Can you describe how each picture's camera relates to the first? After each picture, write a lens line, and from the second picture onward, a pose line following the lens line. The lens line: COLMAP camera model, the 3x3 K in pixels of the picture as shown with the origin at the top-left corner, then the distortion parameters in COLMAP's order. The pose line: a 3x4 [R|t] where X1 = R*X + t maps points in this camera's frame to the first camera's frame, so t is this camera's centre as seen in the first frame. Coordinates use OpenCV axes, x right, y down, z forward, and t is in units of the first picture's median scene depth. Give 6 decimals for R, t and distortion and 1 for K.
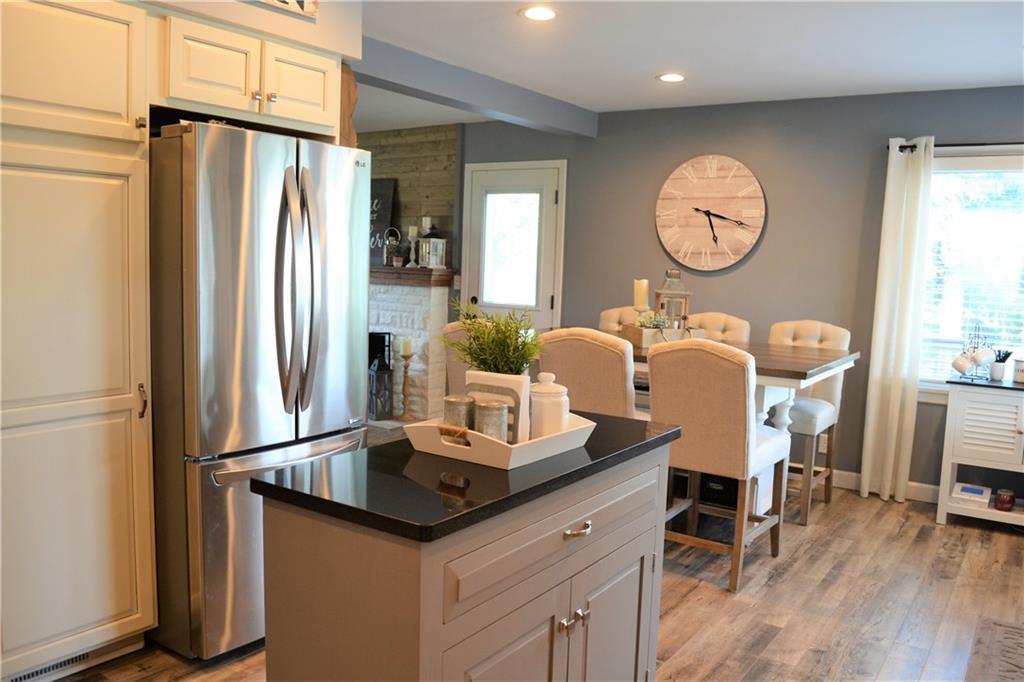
lens RADIAL K [[808.6, 0, 509.8], [0, 808.6, 344.3], [0, 0, 1]] dist [-0.066809, -0.006874]
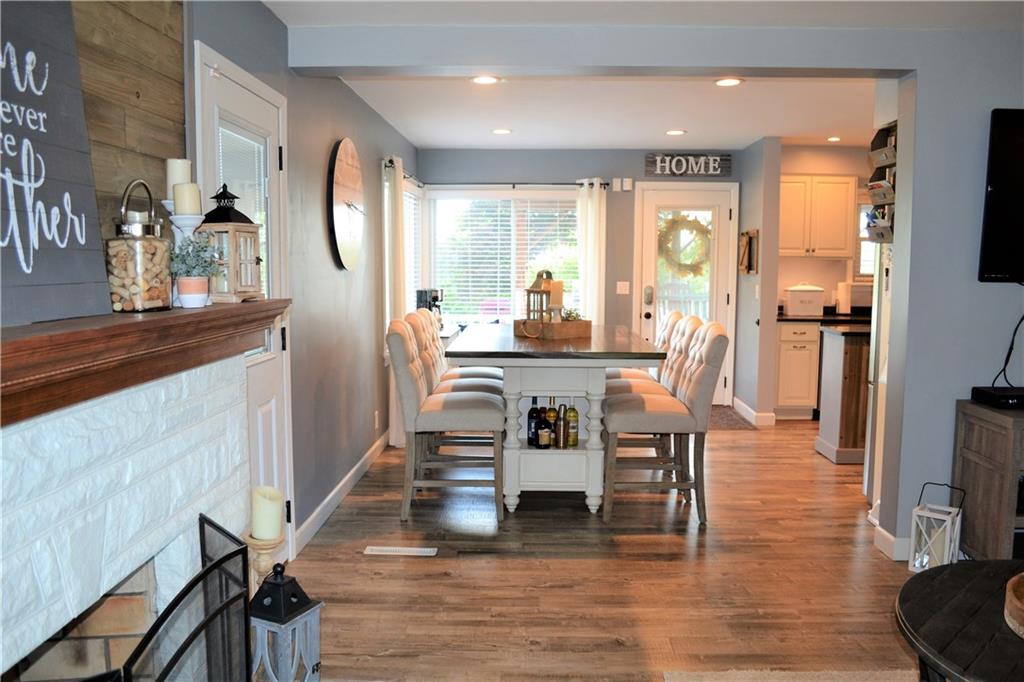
lens RADIAL K [[808.6, 0, 511.0], [0, 808.6, 341.5], [0, 0, 1]] dist [-0.066809, -0.006874]
pose [[-0.549361, -0.116079, 0.827483, -0.477657], [0.067492, 0.980904, 0.182408, -0.133216], [-0.832855, 0.156057, -0.531035, 1.071696]]
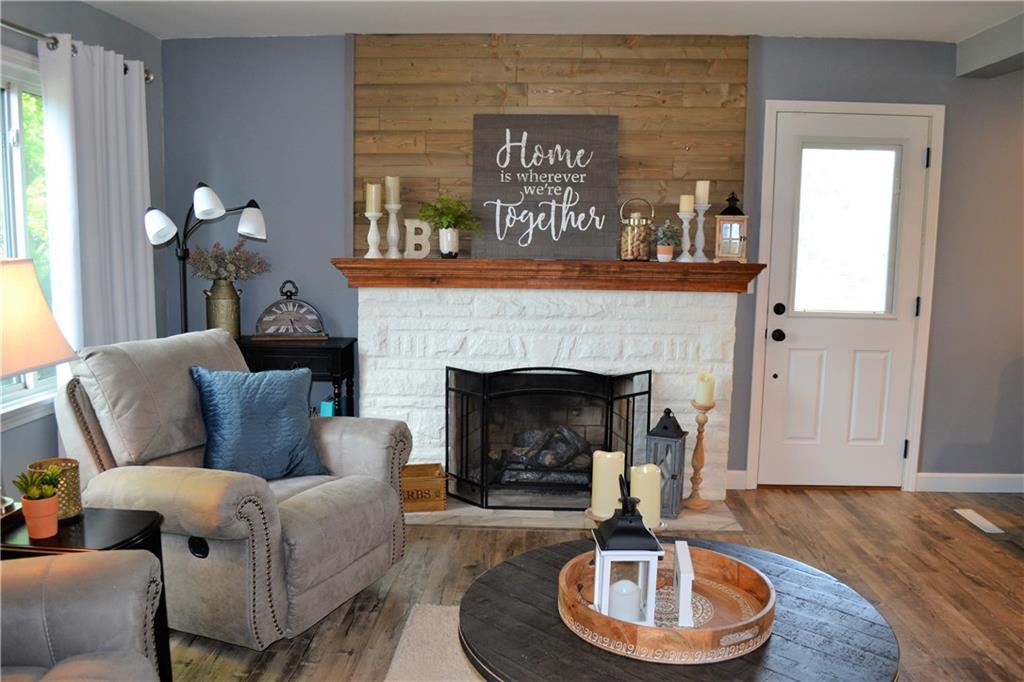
lens RADIAL K [[808.6, 0, 511.7], [0, 808.6, 338.5], [0, 0, 1]] dist [-0.066809, -0.006874]
pose [[0.837750, -0.092305, 0.538196, -0.571827], [0.074820, 0.995717, 0.054309, -0.080633], [-0.540904, -0.005230, 0.841068, 0.552850]]
